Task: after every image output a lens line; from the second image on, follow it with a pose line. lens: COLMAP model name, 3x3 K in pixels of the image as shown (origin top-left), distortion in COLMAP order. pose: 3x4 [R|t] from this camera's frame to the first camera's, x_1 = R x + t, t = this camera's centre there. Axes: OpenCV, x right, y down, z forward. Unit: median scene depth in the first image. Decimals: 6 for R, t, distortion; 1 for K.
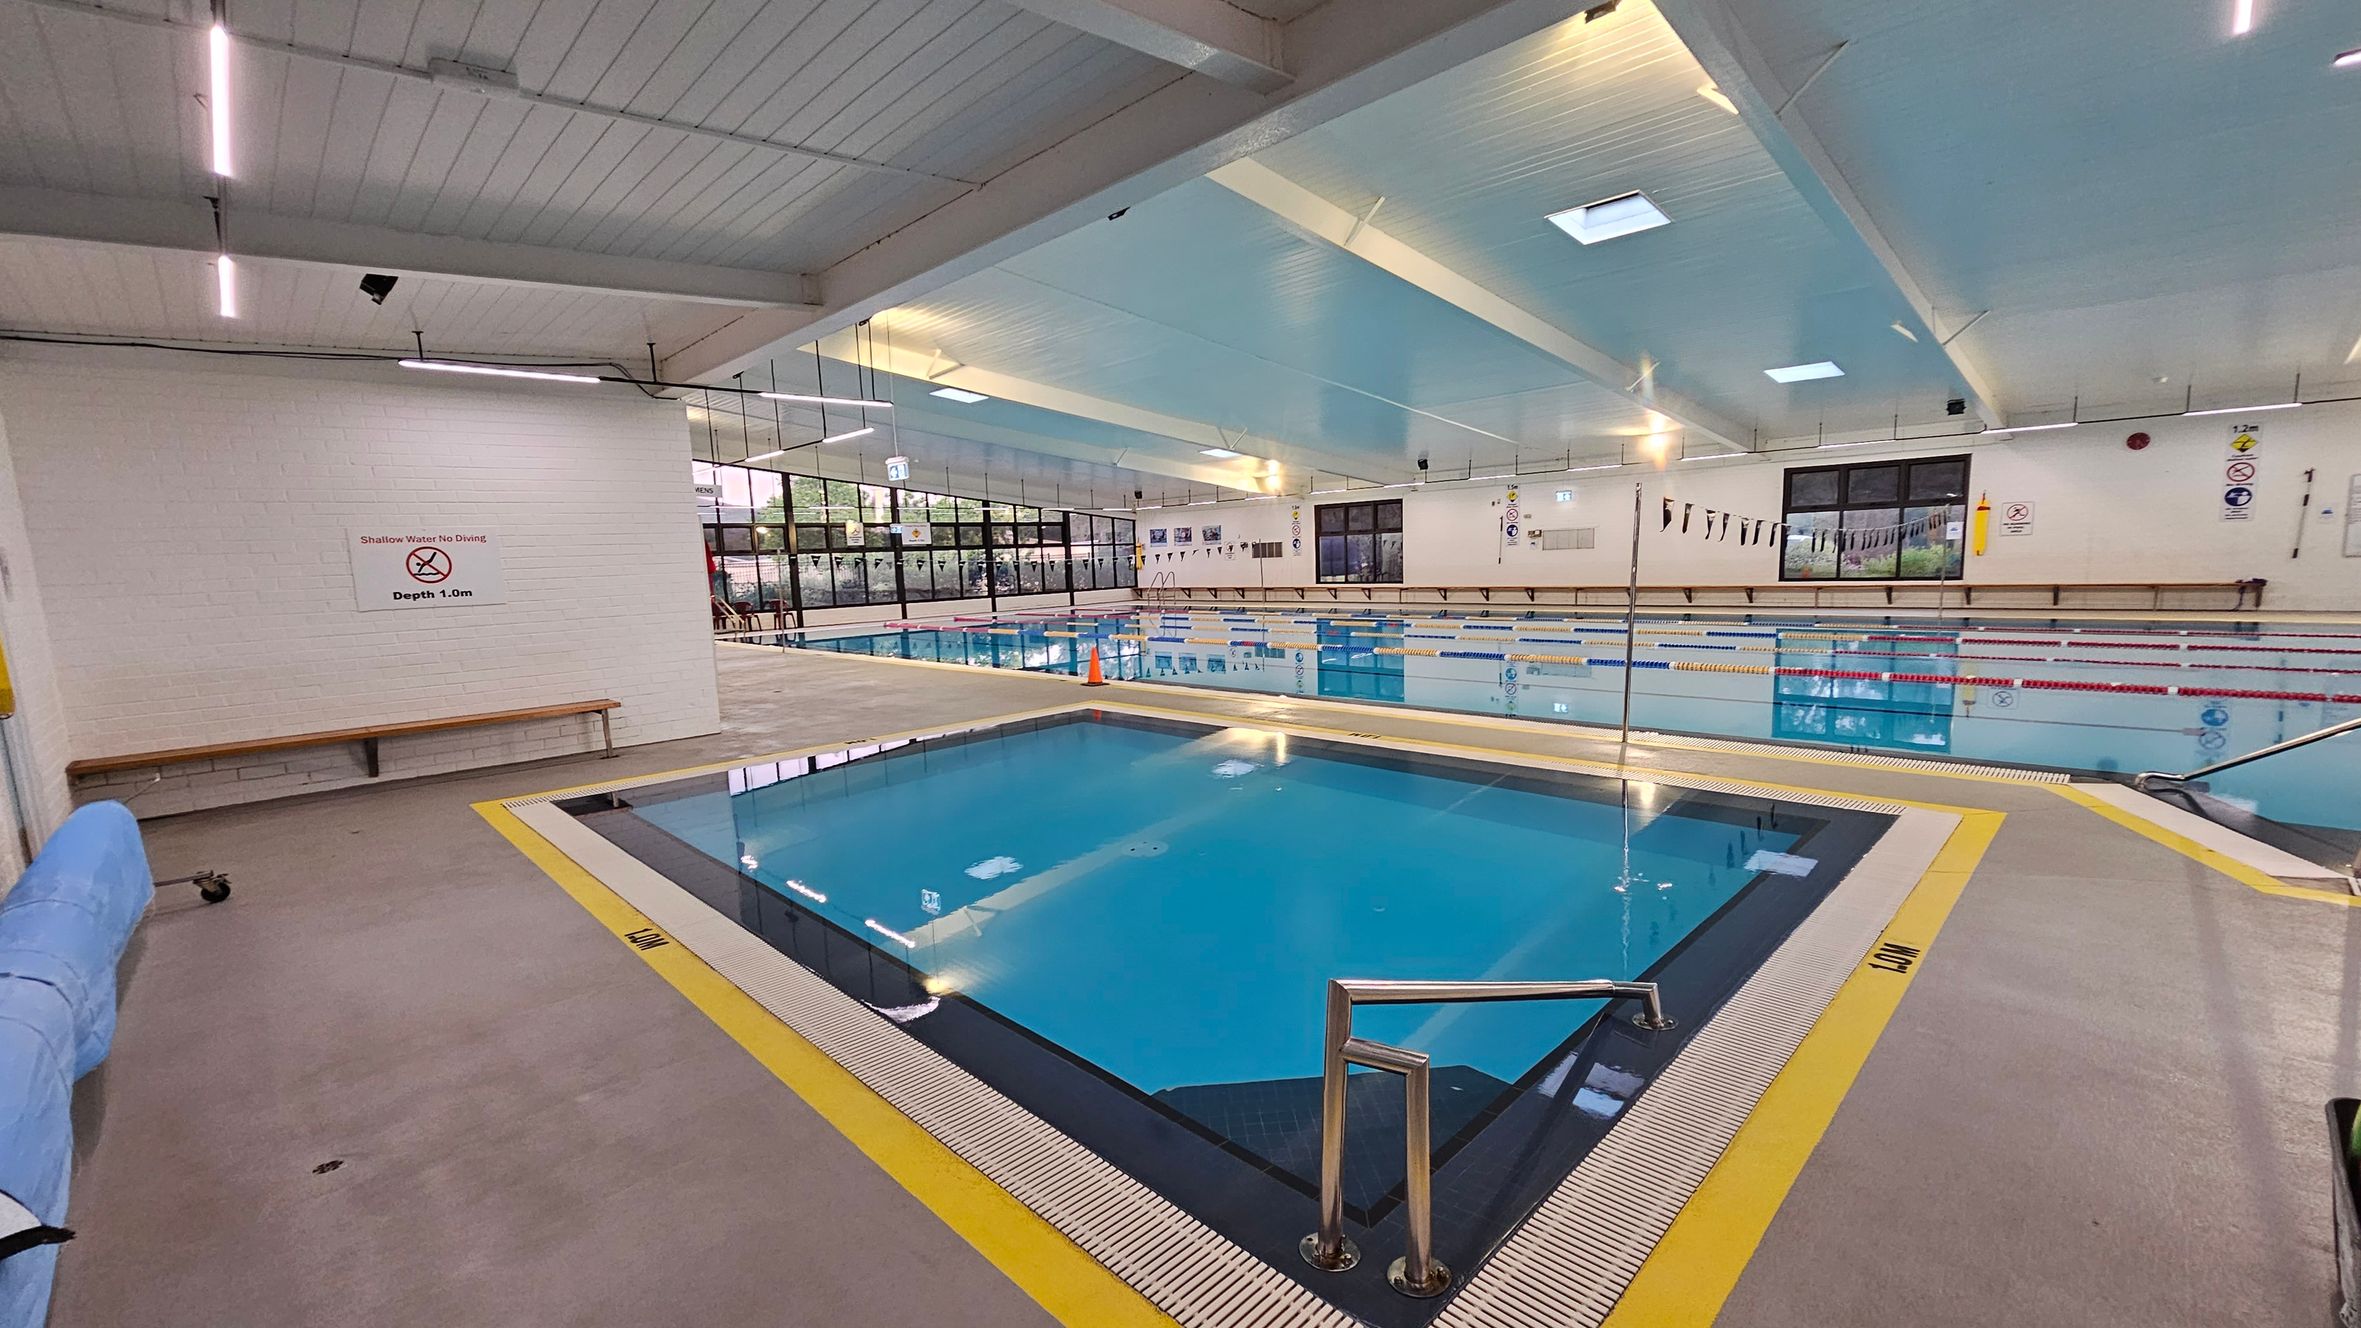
lens RADIAL K [[966.1, 0, 1180.4], [0, 966.1, 695.2], [0, 0, 1]] dist [-0.002891, -0.000808]
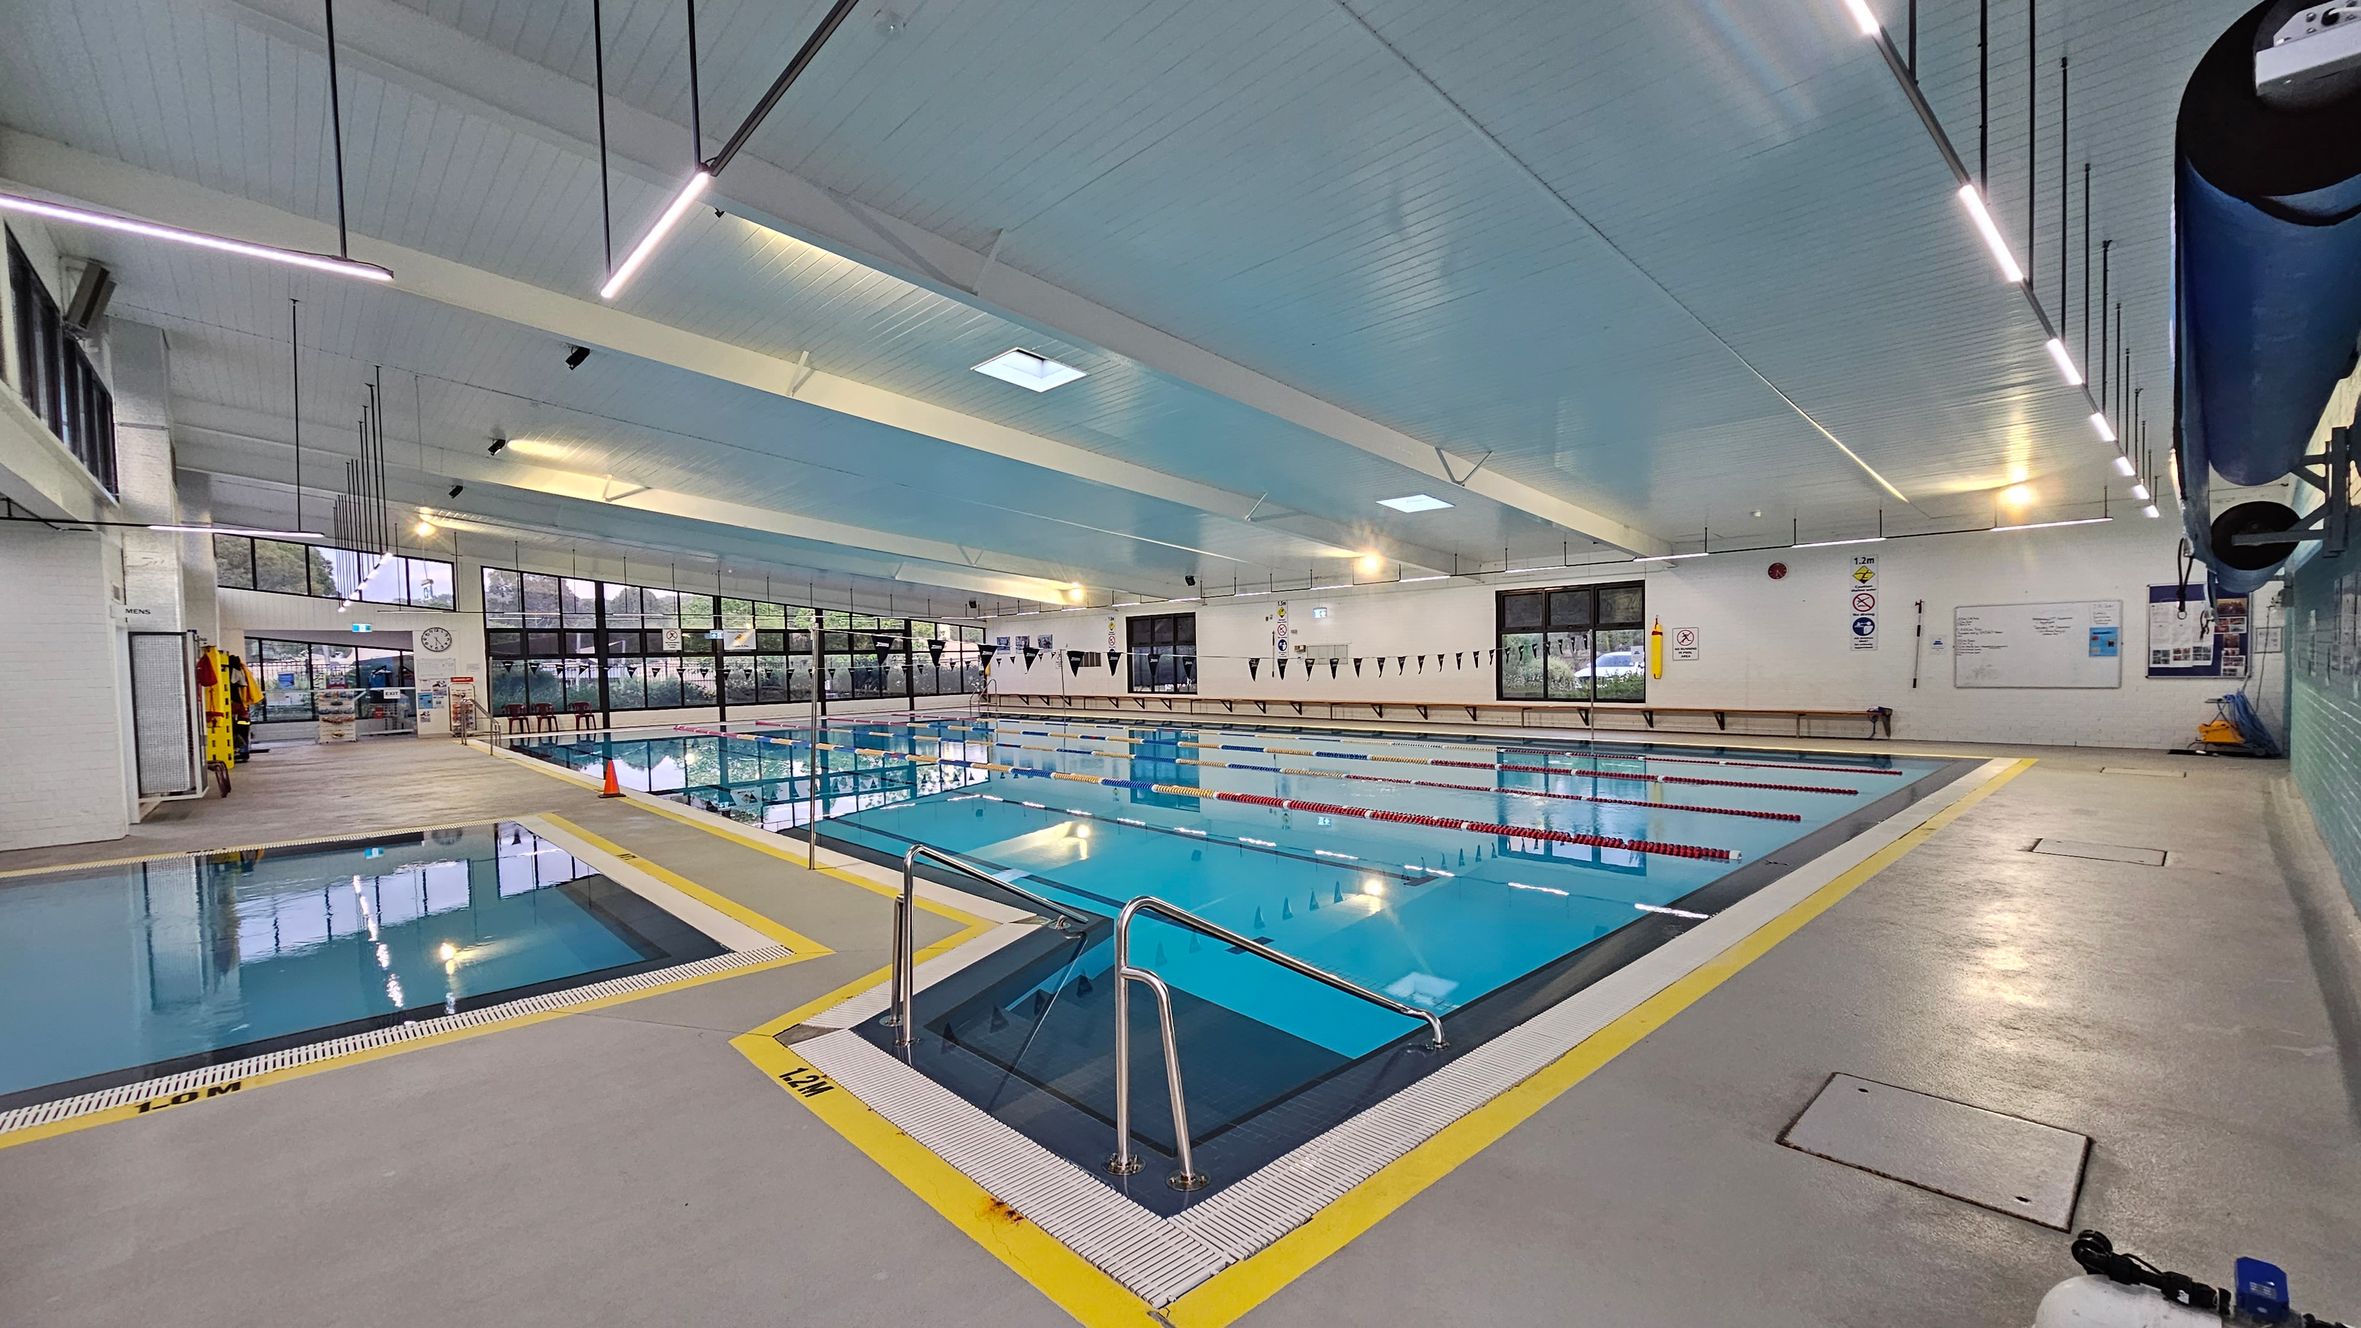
lens RADIAL K [[962.5, 0, 1168.9], [0, 962.5, 708.0], [0, 0, 1]] dist [-0.002864, -0.000713]
pose [[0.999448, 0.015485, -0.029402, 0.304326], [-0.018075, 0.995781, -0.089969, -0.013251], [0.027884, 0.090451, 0.995510, -0.012132]]
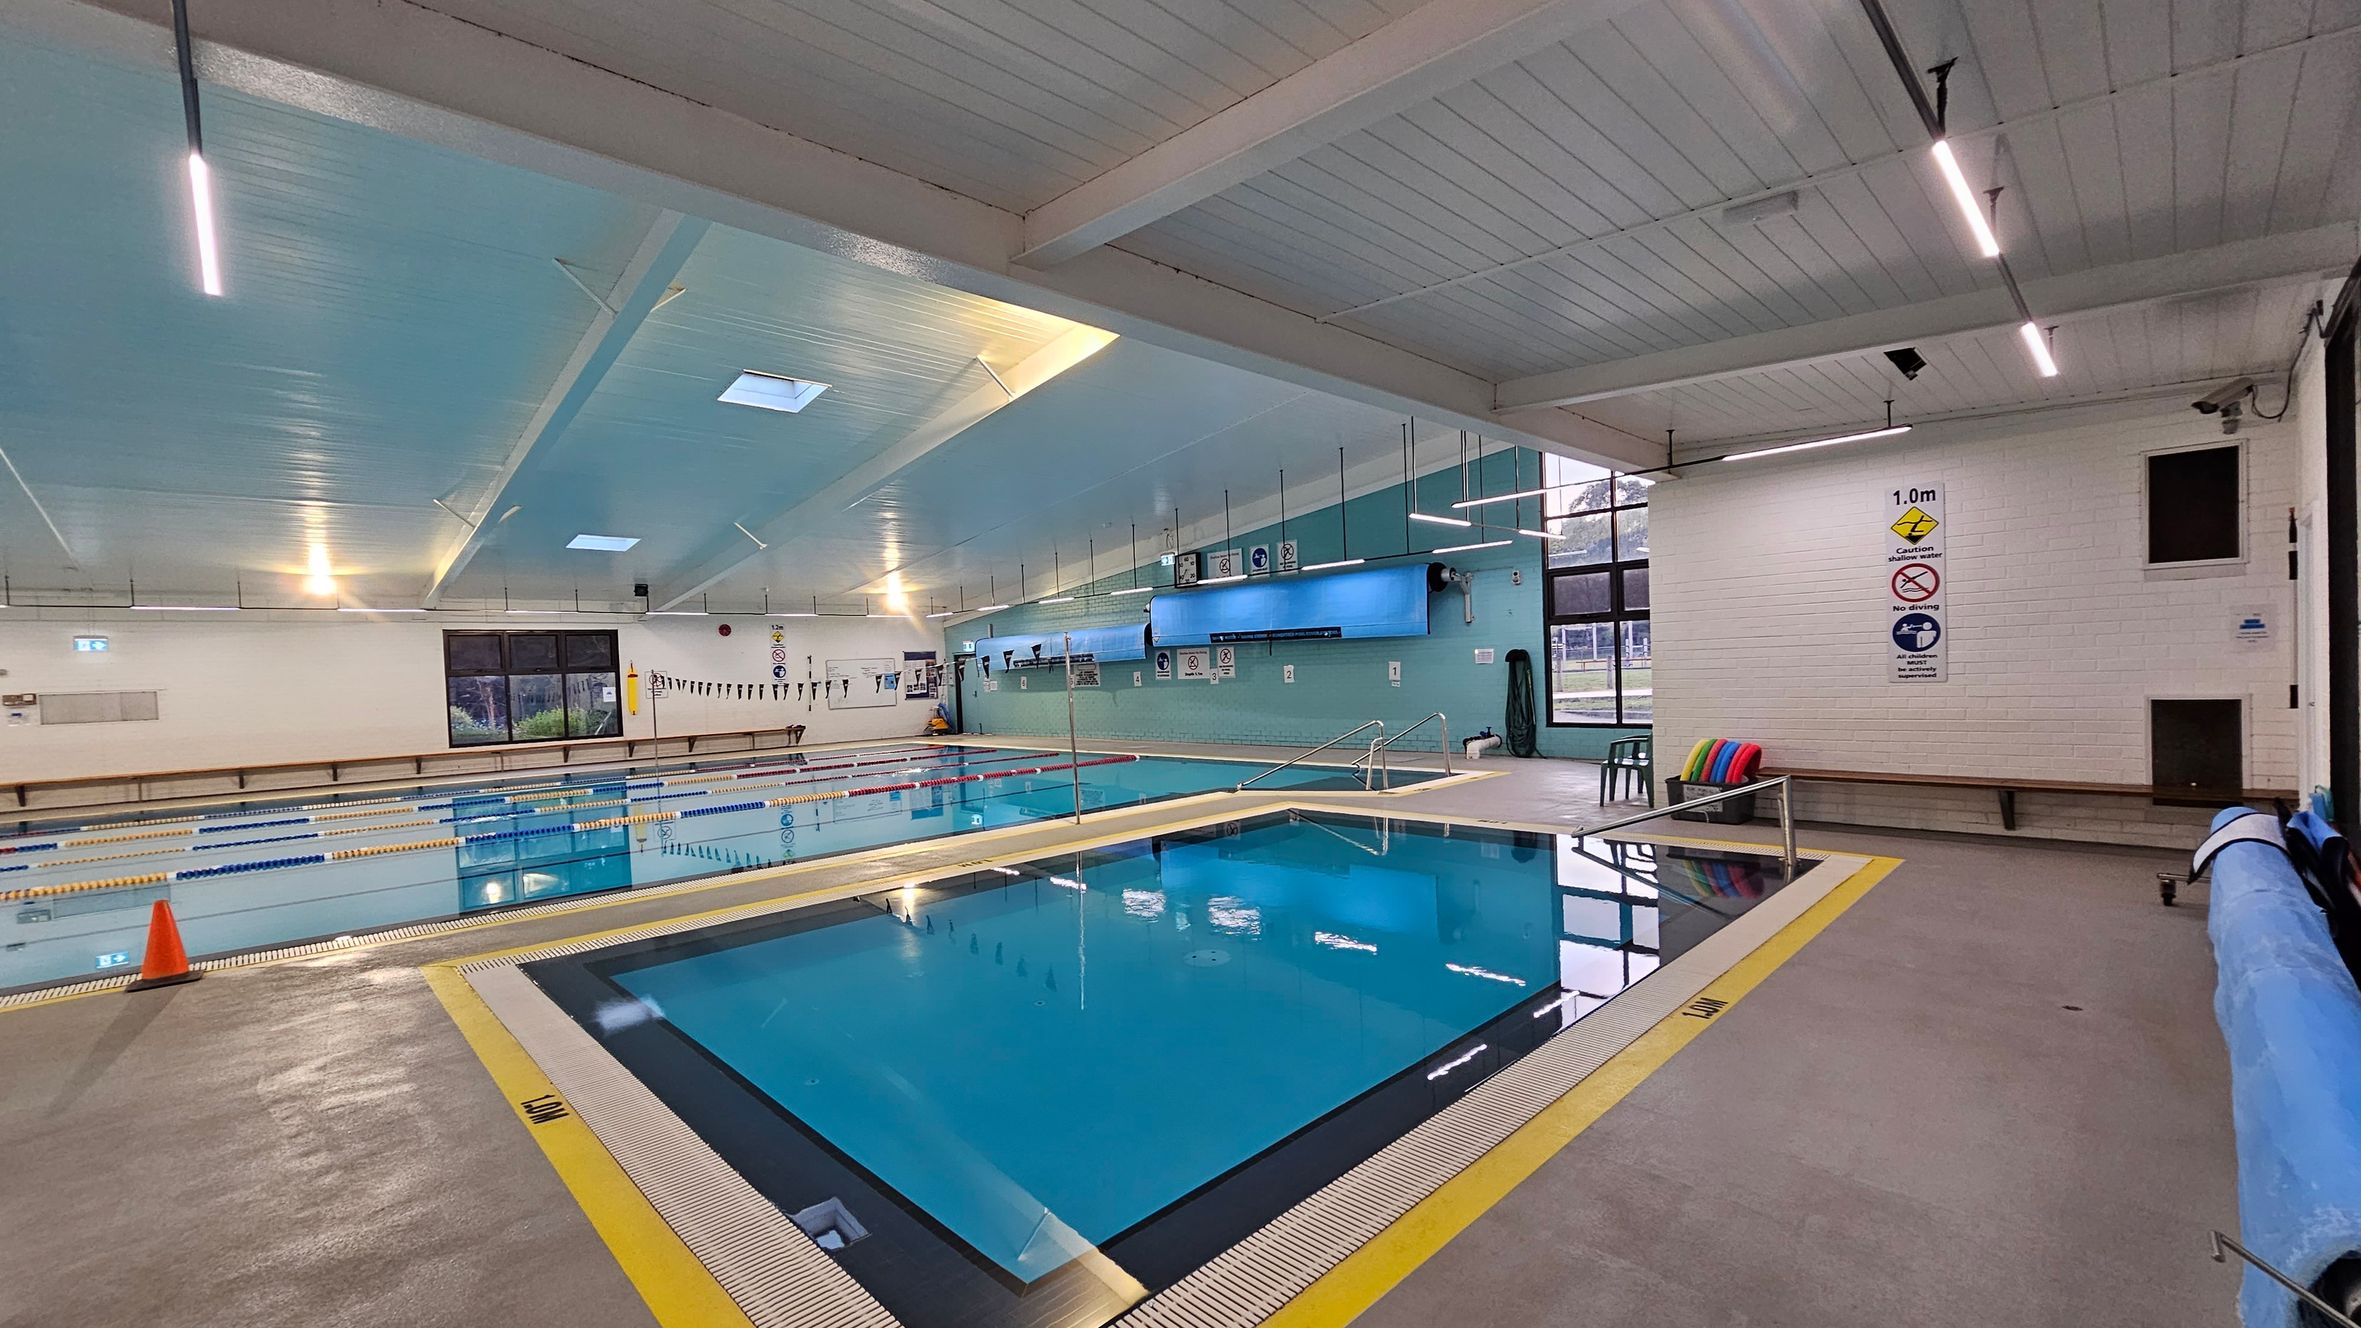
lens RADIAL K [[966.1, 0, 1180.4], [0, 966.1, 695.2], [0, 0, 1]] dist [-0.002891, -0.000808]
pose [[0.009700, 0.010480, 0.999898, -0.303830], [0.180529, 0.983496, -0.012060, -0.029403], [-0.983522, 0.180628, 0.007648, 0.286192]]
